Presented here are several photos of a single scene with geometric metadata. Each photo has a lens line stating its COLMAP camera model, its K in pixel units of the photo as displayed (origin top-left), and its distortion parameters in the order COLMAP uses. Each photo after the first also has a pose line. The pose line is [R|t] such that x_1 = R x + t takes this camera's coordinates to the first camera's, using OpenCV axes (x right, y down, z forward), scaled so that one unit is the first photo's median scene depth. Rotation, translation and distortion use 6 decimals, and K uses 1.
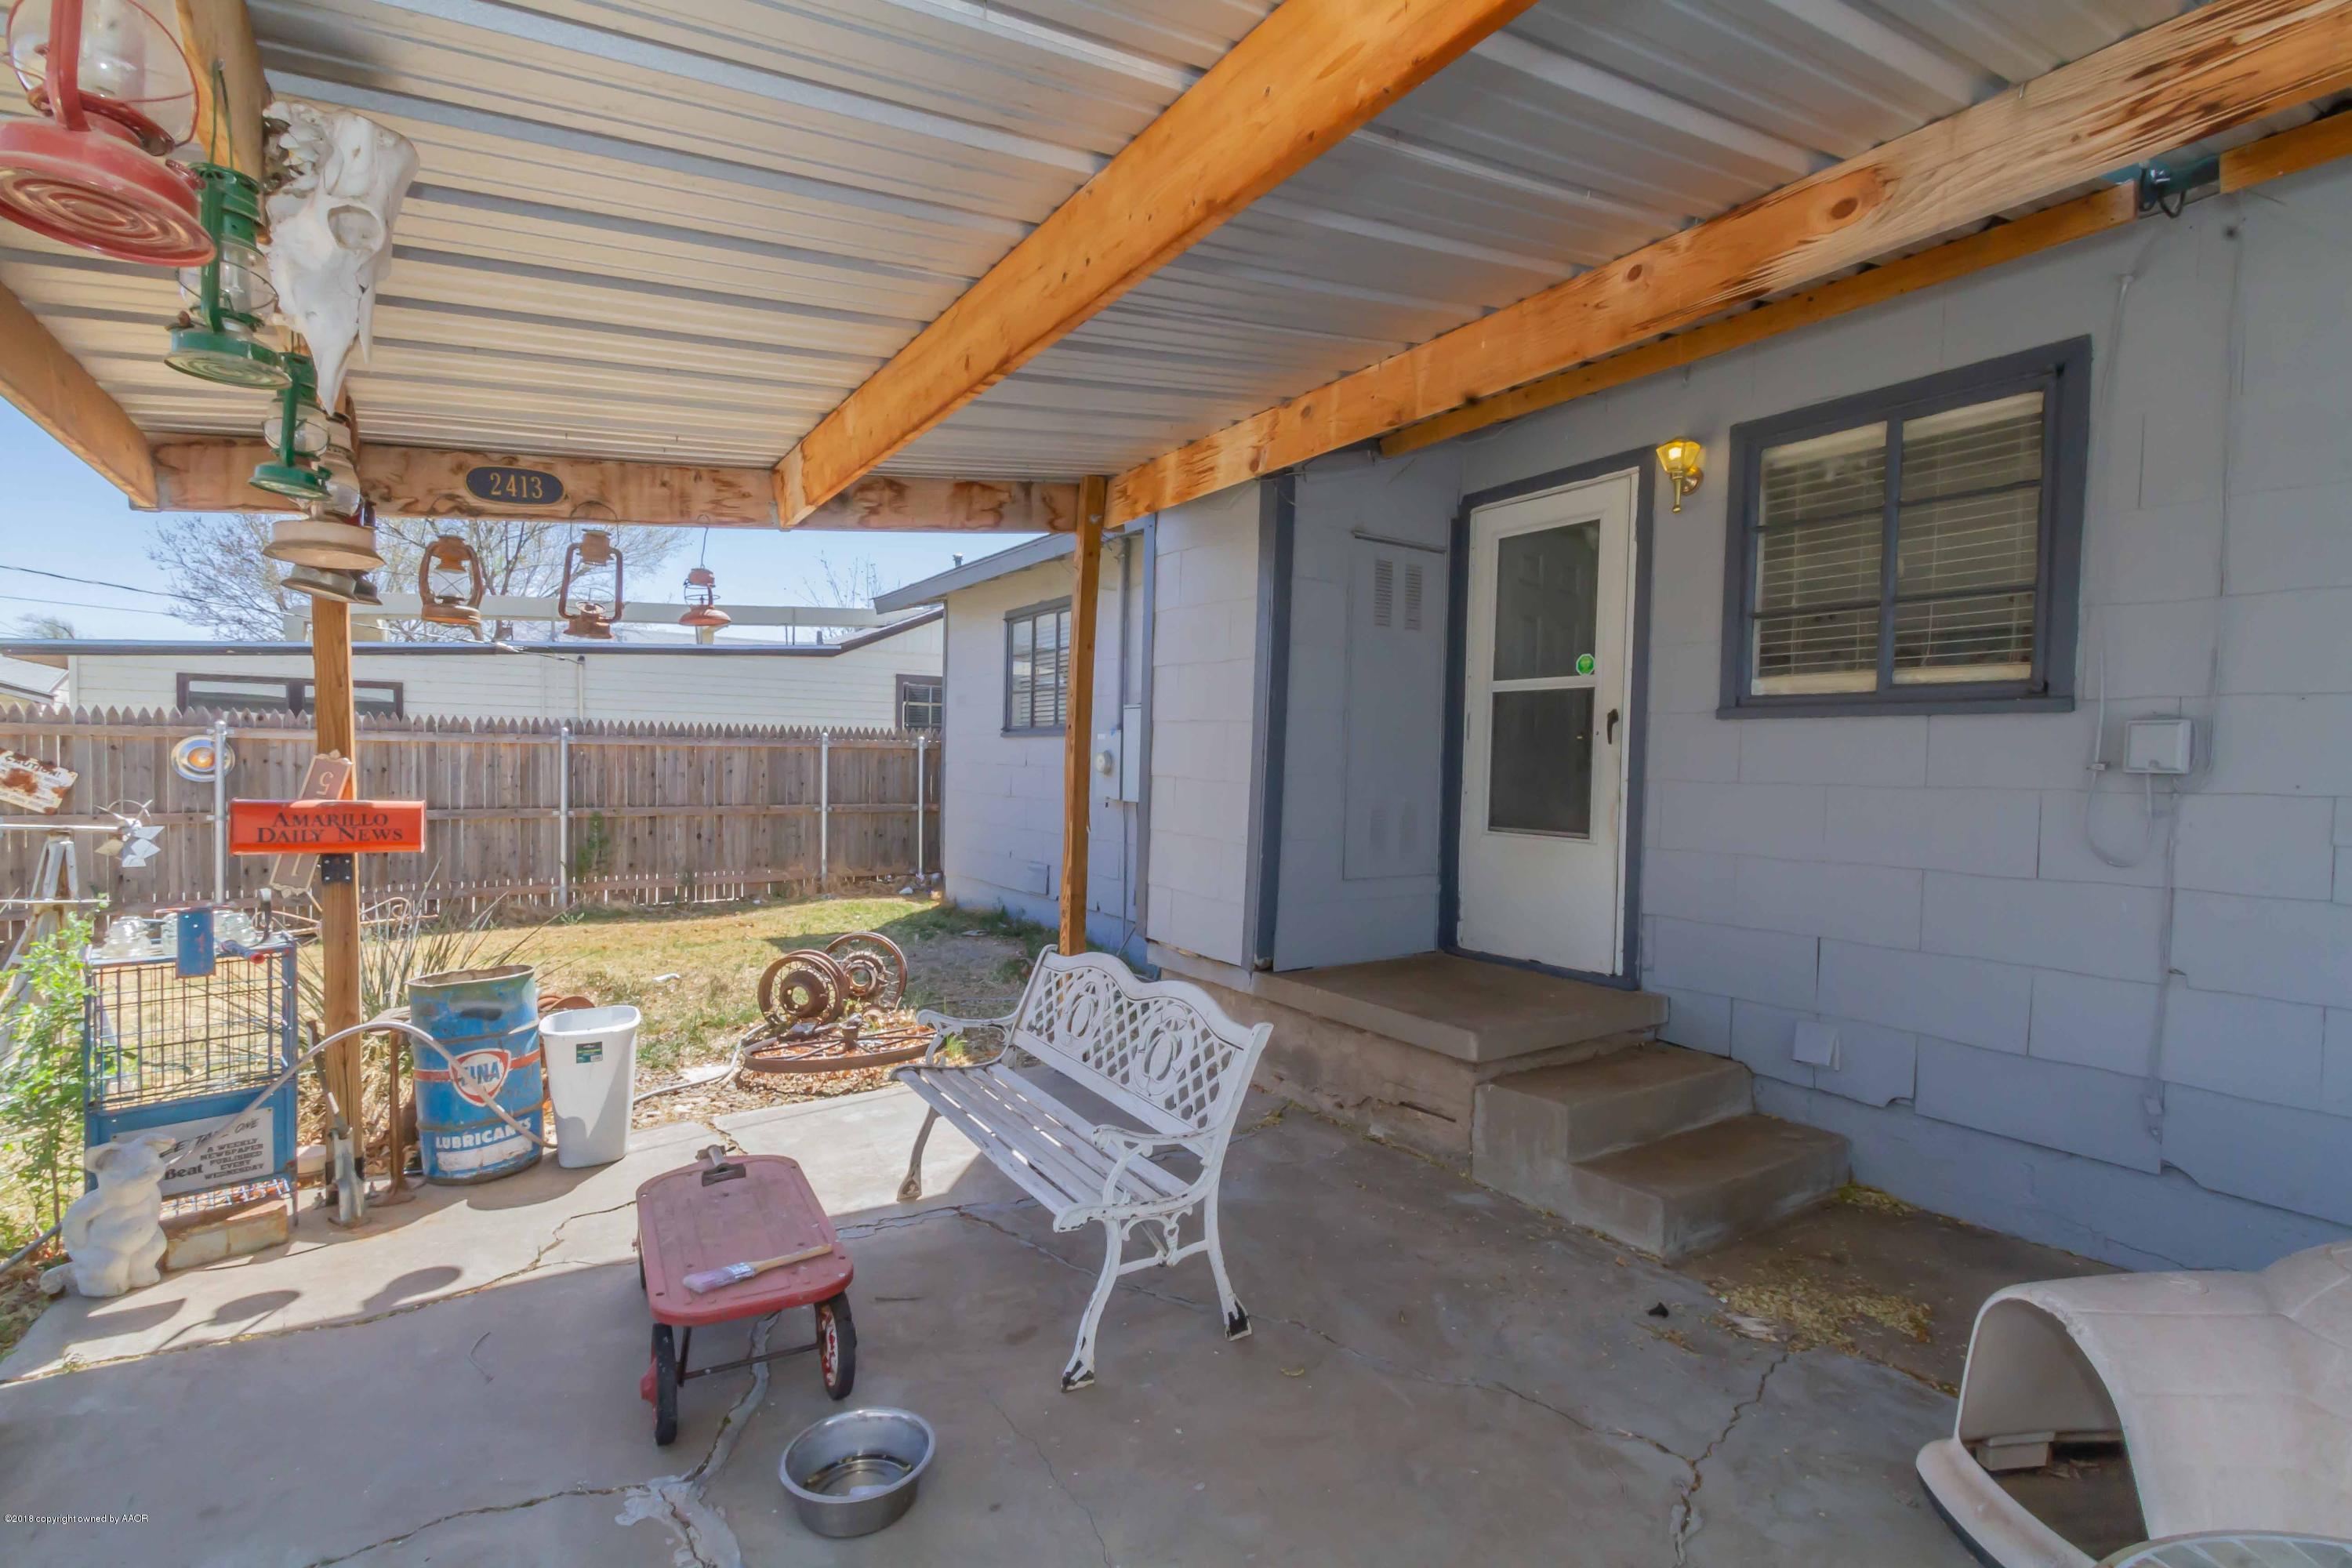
lens RADIAL K [[1078.6, 0, 1176.0], [0, 1078.6, 784.0], [0, 0, 1]] dist [-0.000082, -0.000270]
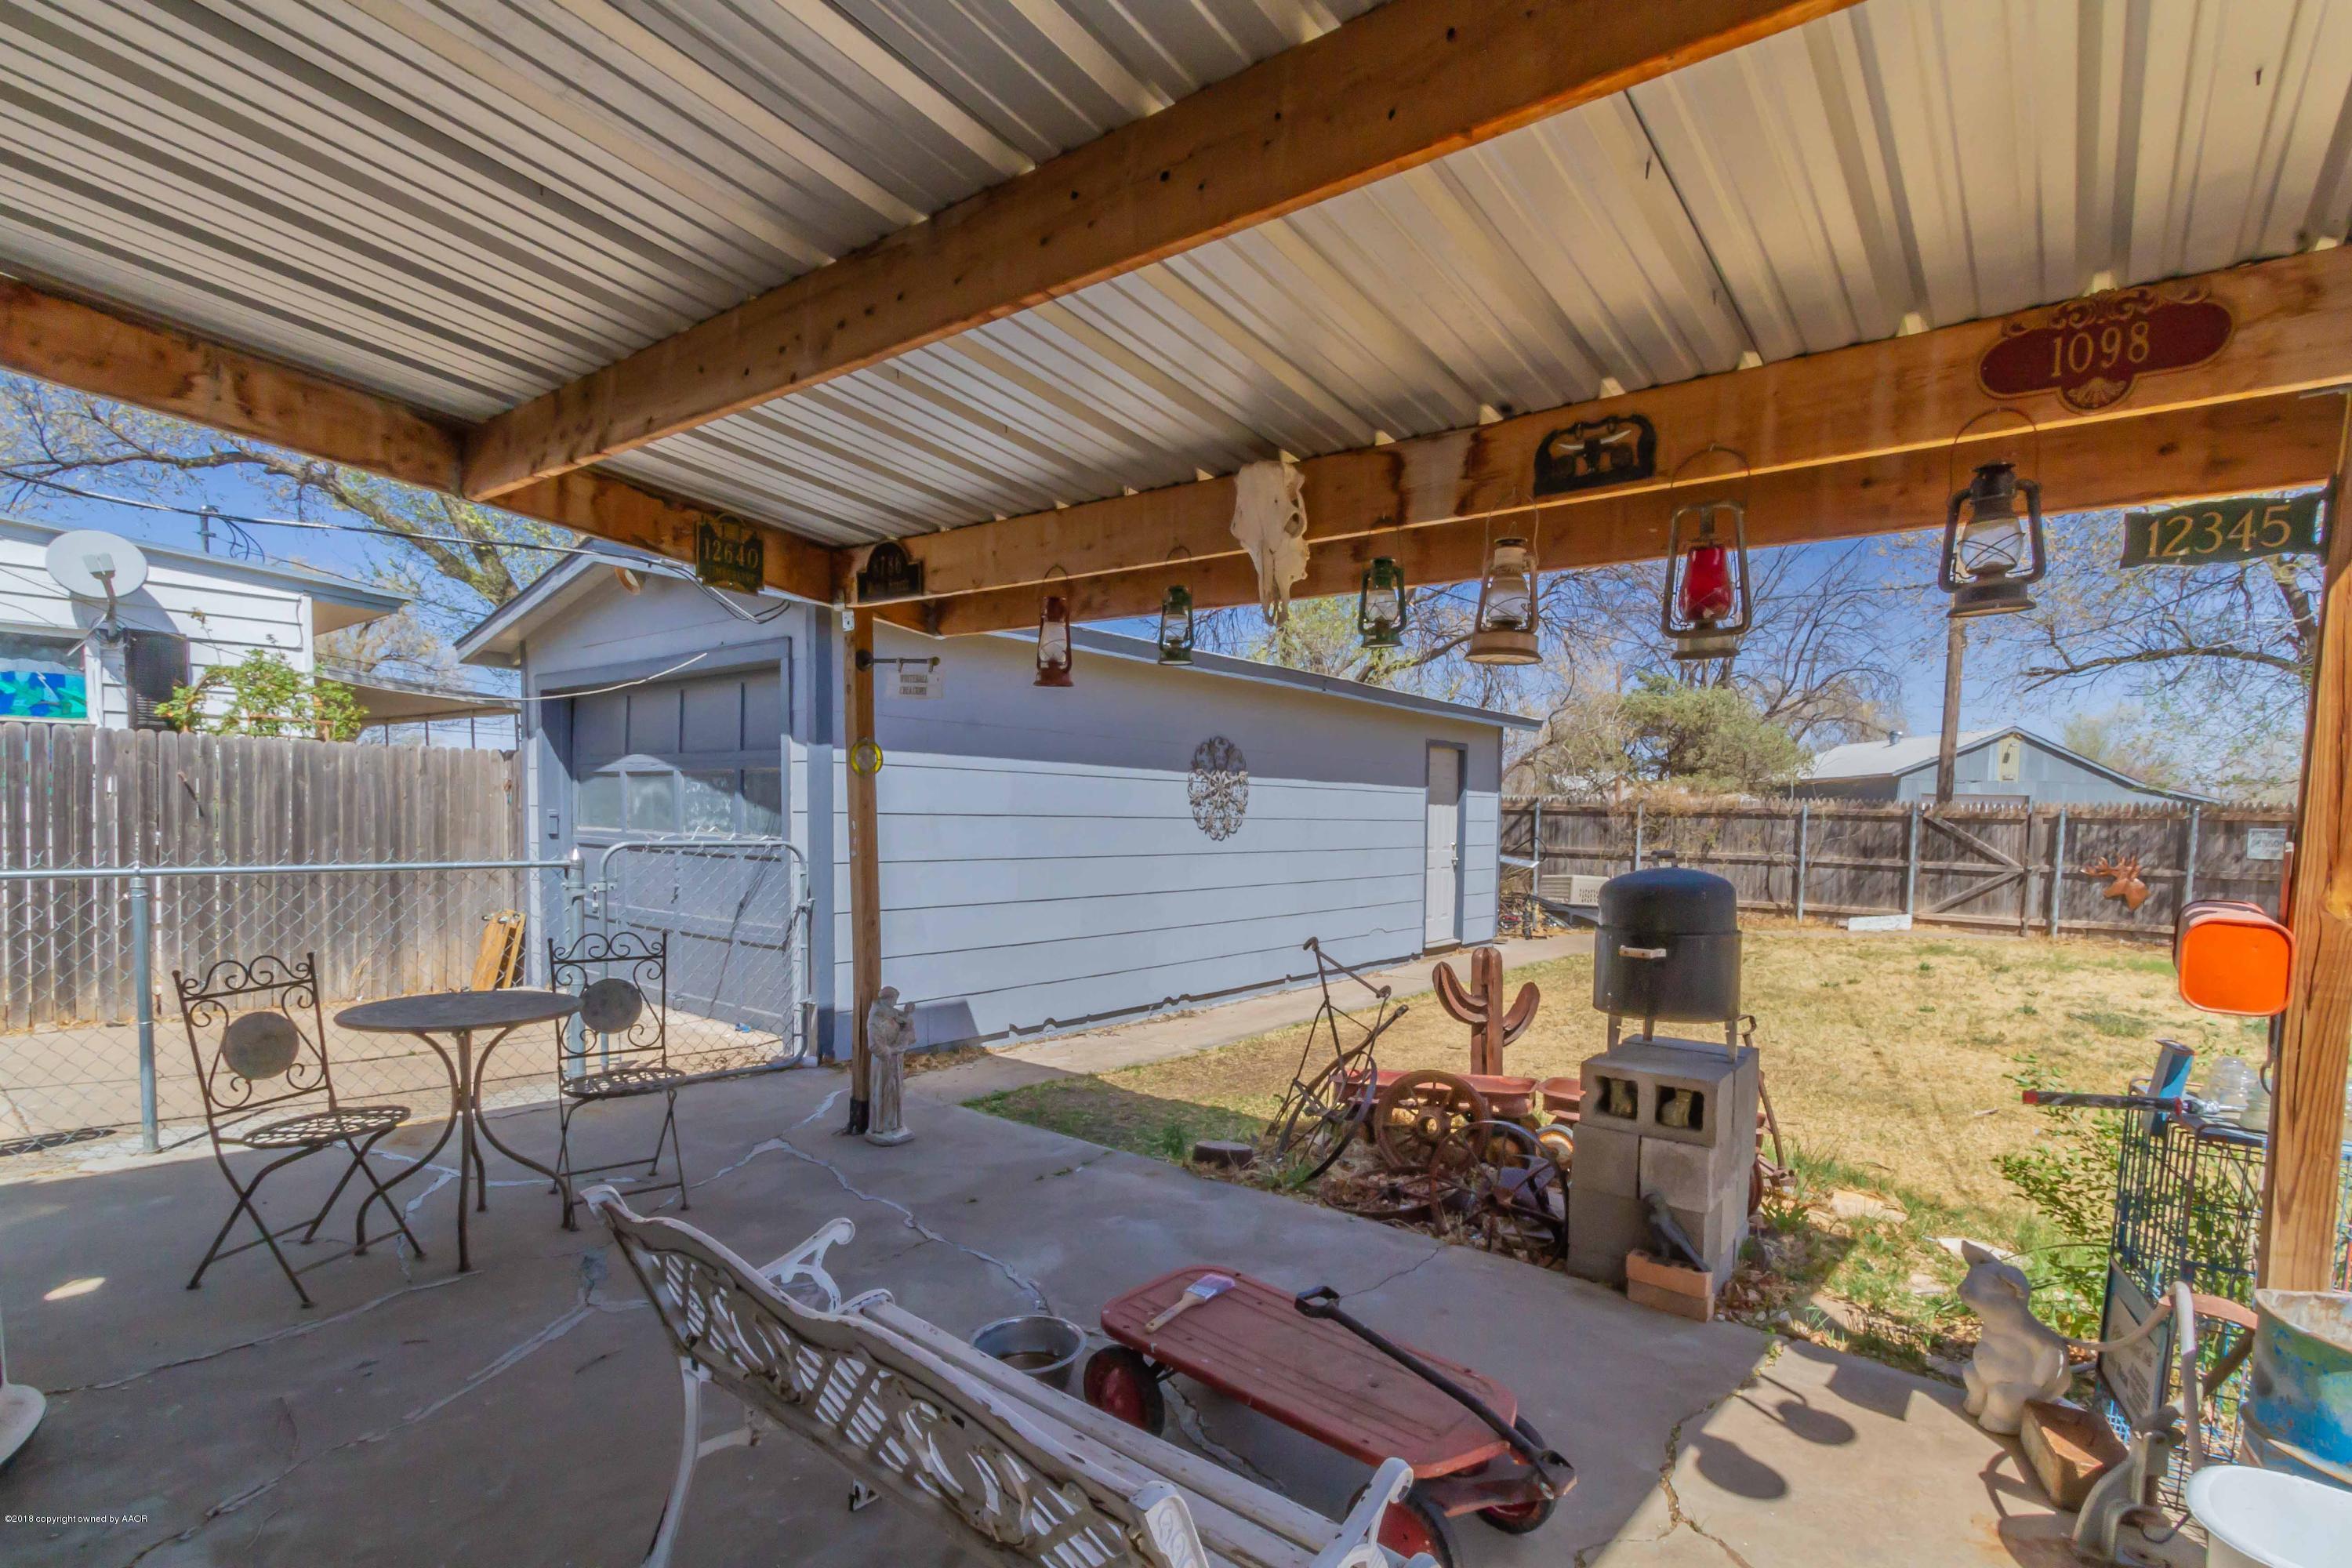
lens RADIAL K [[1097.5, 0, 1184.0], [0, 1097.5, 876.8], [0, 0, 1]] dist [0.000521, 0.000312]
pose [[-0.950644, -0.013426, -0.309993, -0.022442], [-0.038242, 0.996516, 0.074114, -0.019229], [0.307918, 0.082310, -0.947846, 0.986934]]
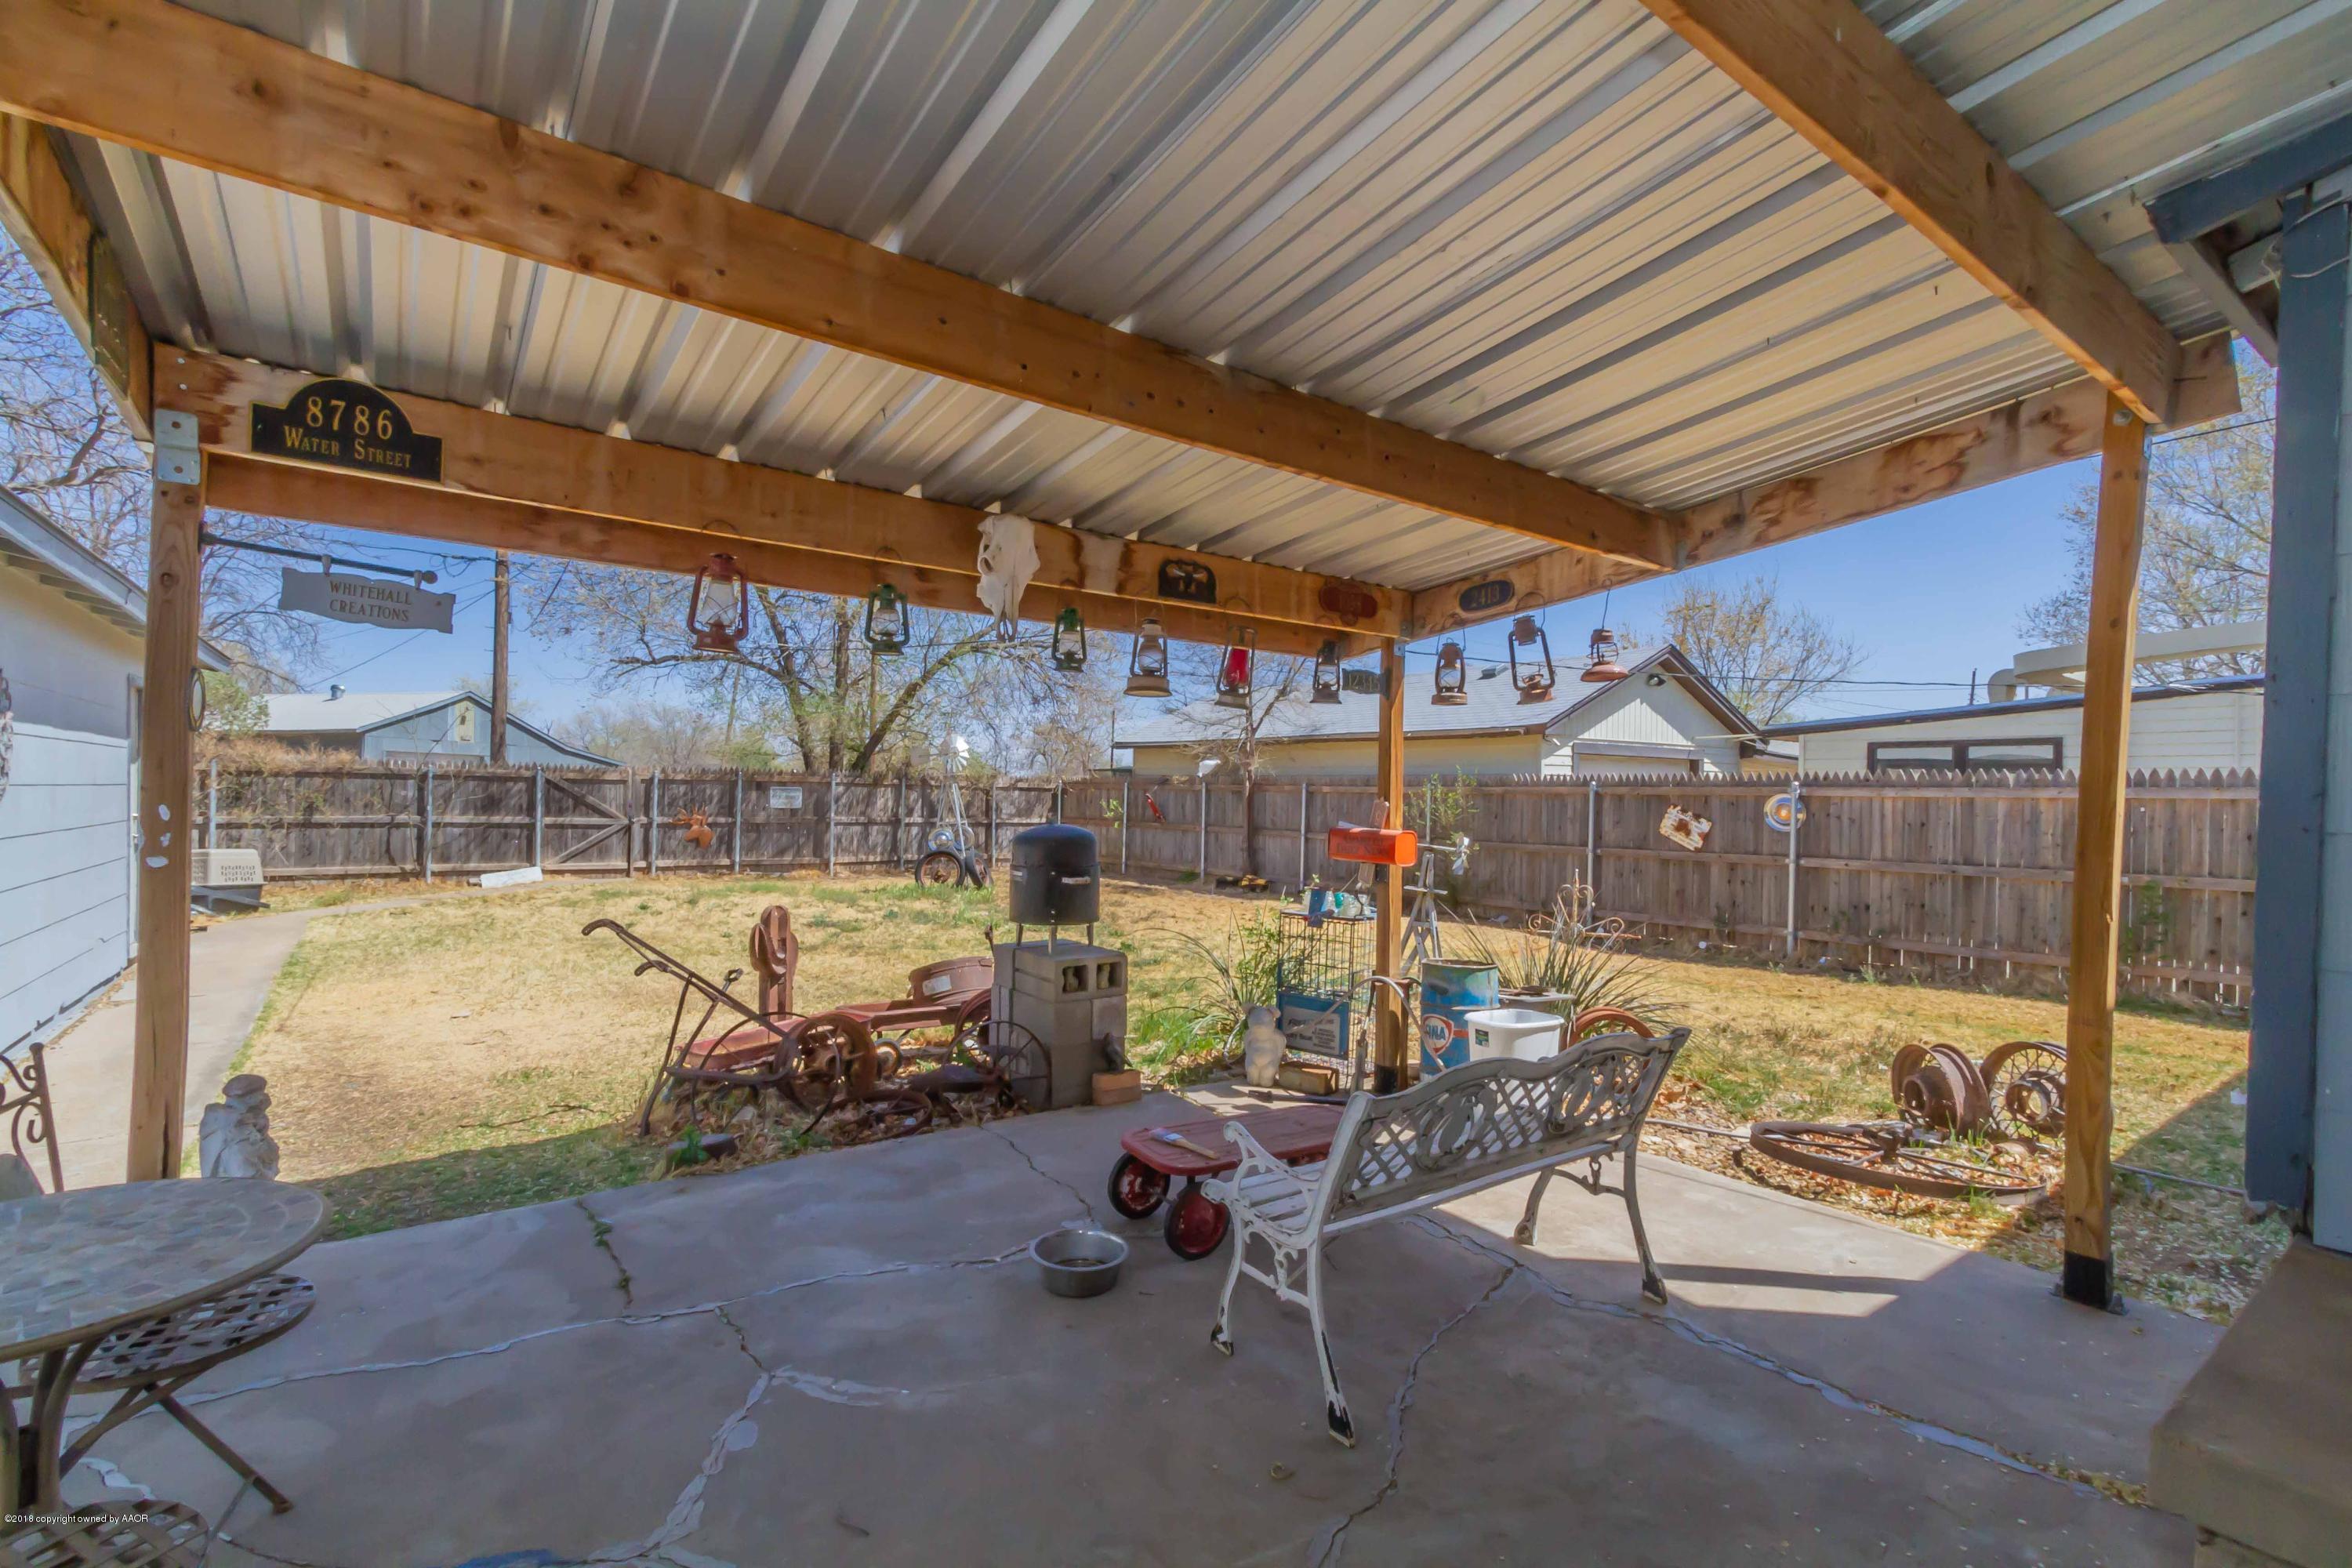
lens RADIAL K [[1080.8, 0, 1179.7], [0, 1080.8, 794.6], [0, 0, 1]] dist [0.000249, -0.000036]
pose [[0.038593, -0.014208, -0.999154, 0.543855], [-0.035498, 0.999248, -0.015580, -0.000485], [0.998624, 0.036069, 0.038059, 0.464053]]
